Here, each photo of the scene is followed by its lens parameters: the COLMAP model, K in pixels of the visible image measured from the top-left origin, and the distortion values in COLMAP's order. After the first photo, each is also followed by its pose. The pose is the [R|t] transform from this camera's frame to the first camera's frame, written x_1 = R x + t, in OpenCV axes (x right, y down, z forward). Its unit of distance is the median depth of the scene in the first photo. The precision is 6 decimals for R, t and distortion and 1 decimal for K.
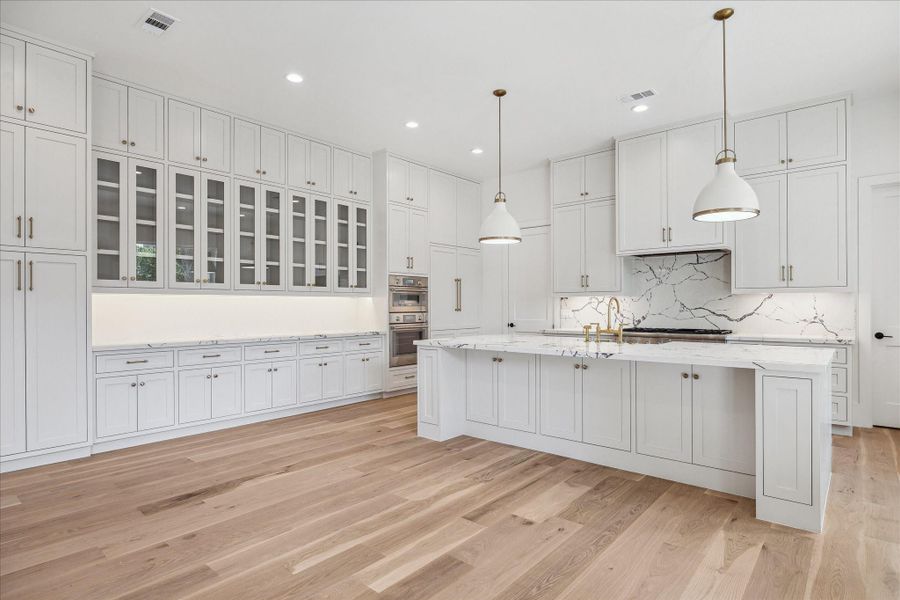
lens RADIAL K [[475.3, 0, 449.9], [0, 475.3, 305.2], [0, 0, 1]] dist [-0.006646, -0.000919]
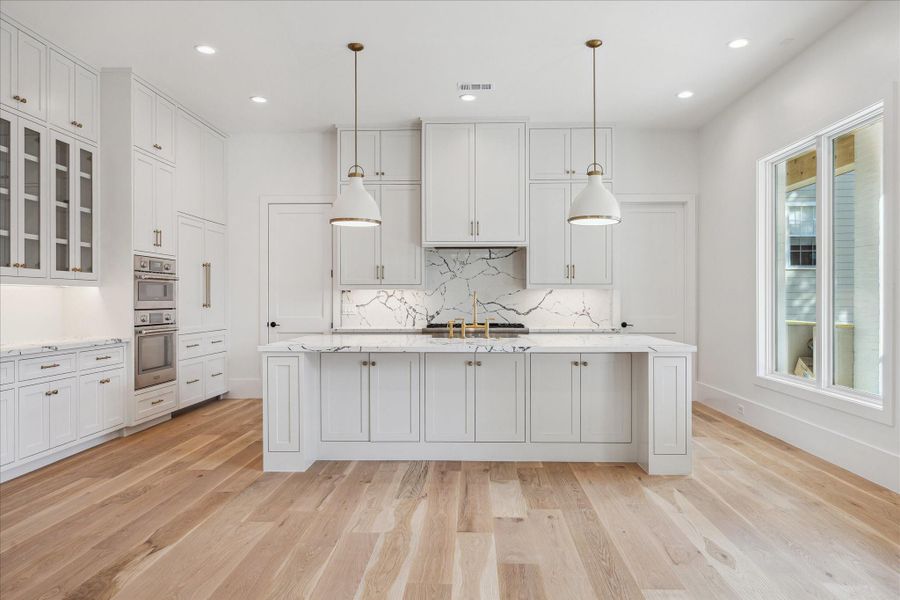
lens RADIAL K [[596.7, 0, 450.0], [0, 596.7, 300.0], [0, 0, 1]] dist [-0.003874, -0.001724]
pose [[0.783340, 0.001247, 0.621592, -0.395927], [-0.001653, 0.999999, 0.000077, 0.000673], [-0.621591, -0.001088, 0.783341, 0.064058]]
